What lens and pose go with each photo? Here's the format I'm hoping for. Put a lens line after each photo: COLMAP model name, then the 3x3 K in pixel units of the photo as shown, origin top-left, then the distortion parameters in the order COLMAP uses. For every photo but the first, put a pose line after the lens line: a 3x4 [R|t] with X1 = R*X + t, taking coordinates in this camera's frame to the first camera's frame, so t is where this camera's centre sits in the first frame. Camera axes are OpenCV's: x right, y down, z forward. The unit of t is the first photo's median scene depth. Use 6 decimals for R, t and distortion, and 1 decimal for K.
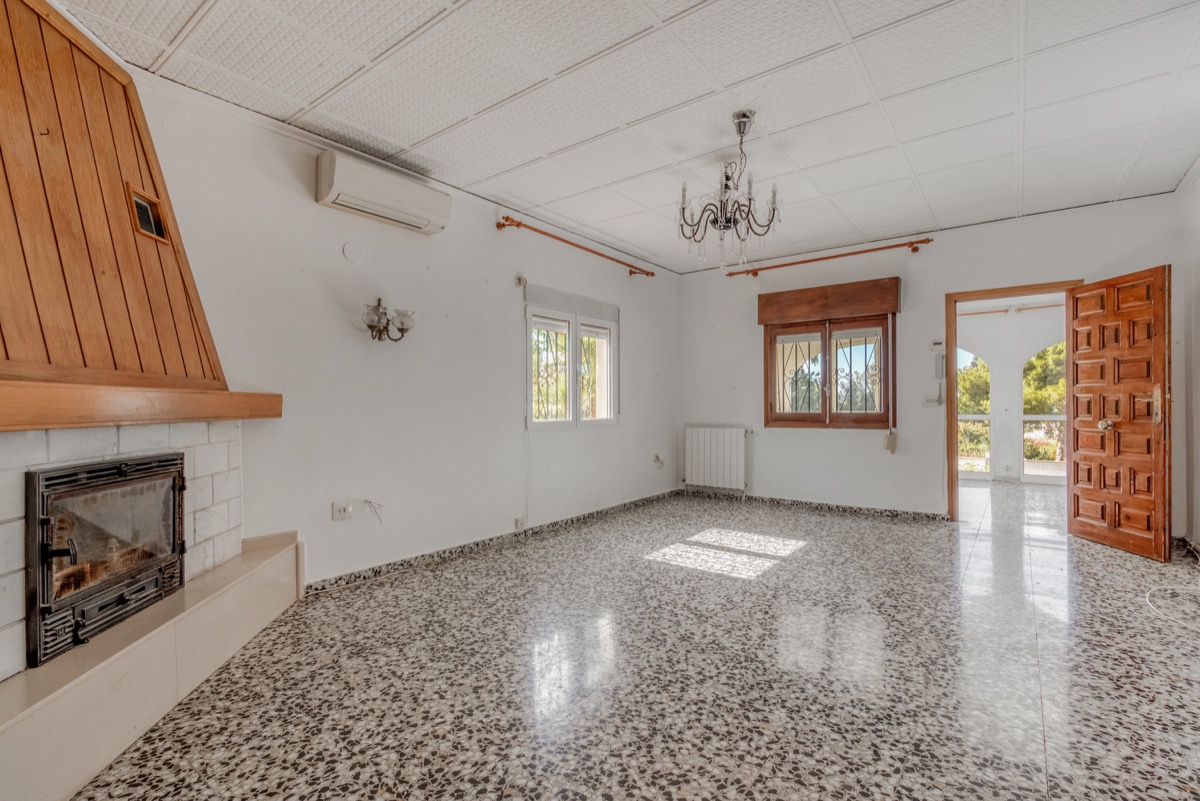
lens RADIAL K [[547.7, 0, 600.0], [0, 547.7, 400.5], [0, 0, 1]] dist [0.000865, 0.000196]
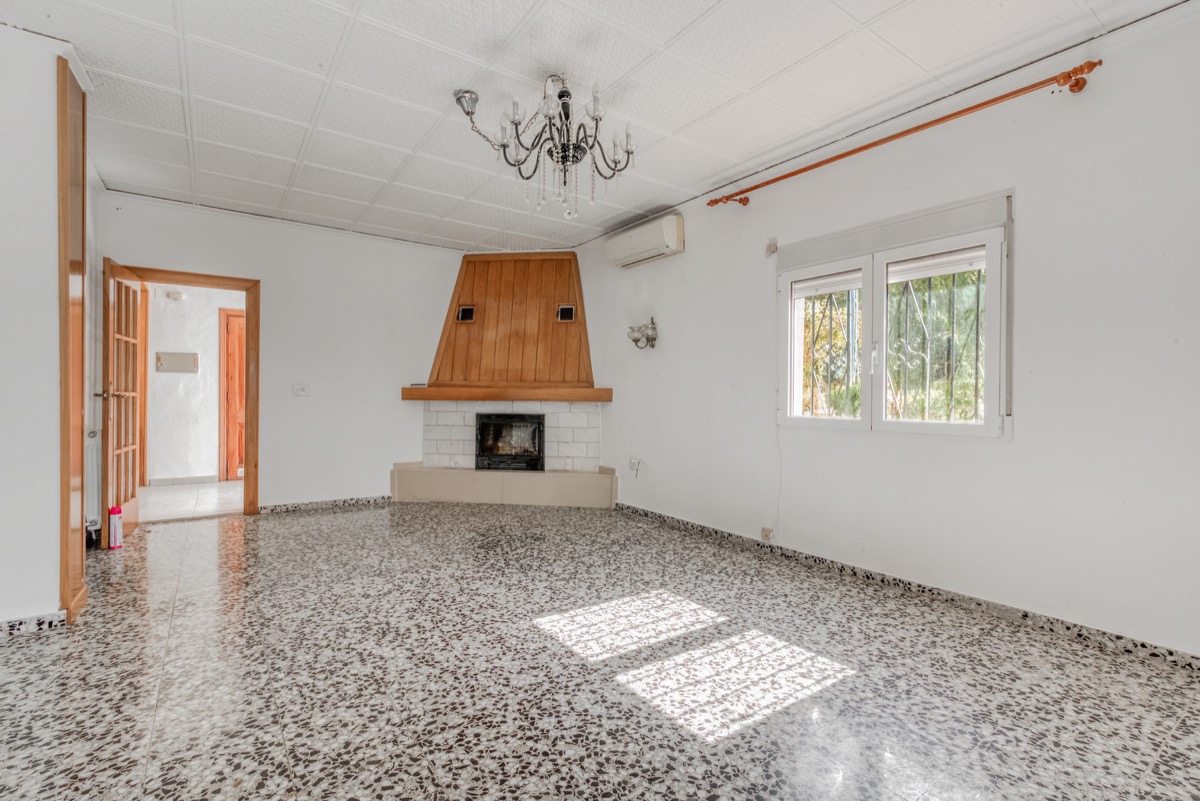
lens RADIAL K [[550.7, 0, 605.3], [0, 550.7, 398.4], [0, 0, 1]] dist [-0.002171, -0.000518]
pose [[-0.292217, 0.005647, -0.956335, 0.901852], [0.002153, 0.999984, 0.005246, 0.008786], [0.956350, -0.000526, -0.292224, 1.221631]]
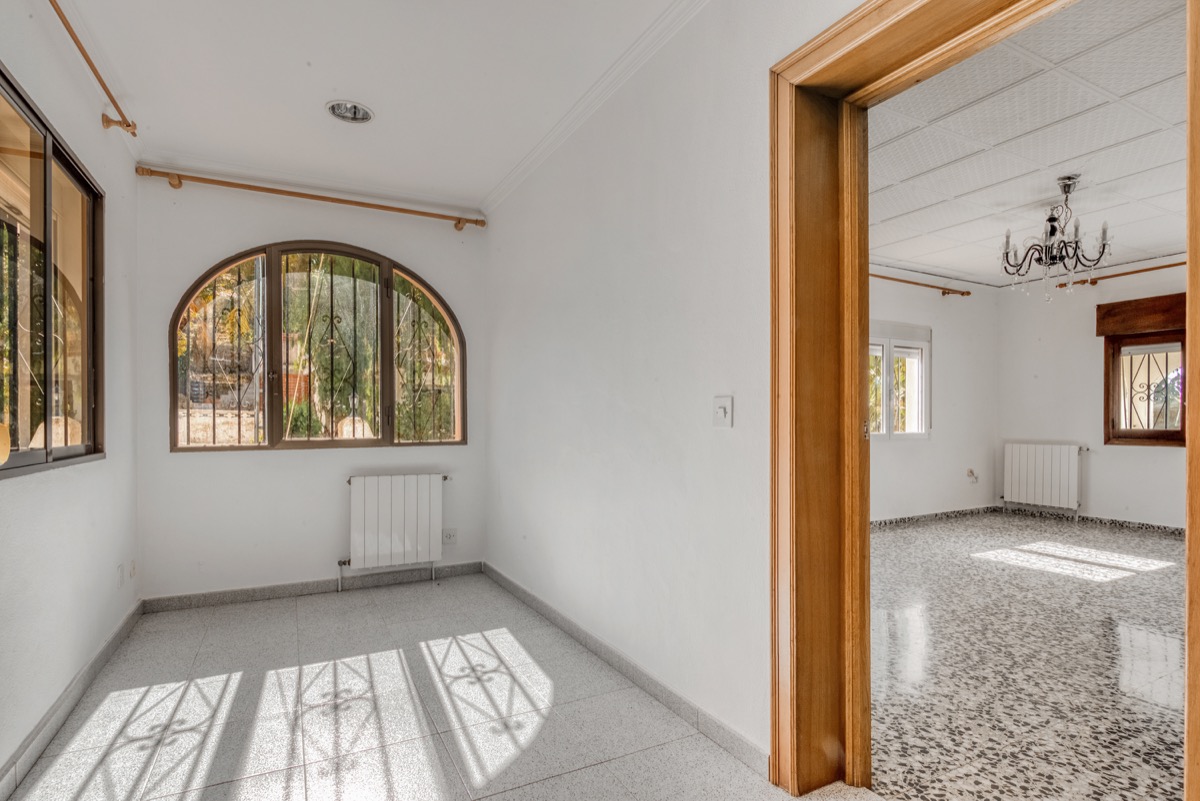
lens RADIAL K [[600.7, 0, 600.6], [0, 600.7, 419.0], [0, 0, 1]] dist [-0.000958, 0.000047]
pose [[0.908424, 0.005720, -0.418011, -0.091655], [-0.002346, 0.999960, 0.008586, -0.003713], [0.418043, -0.006819, 0.908401, -0.494391]]
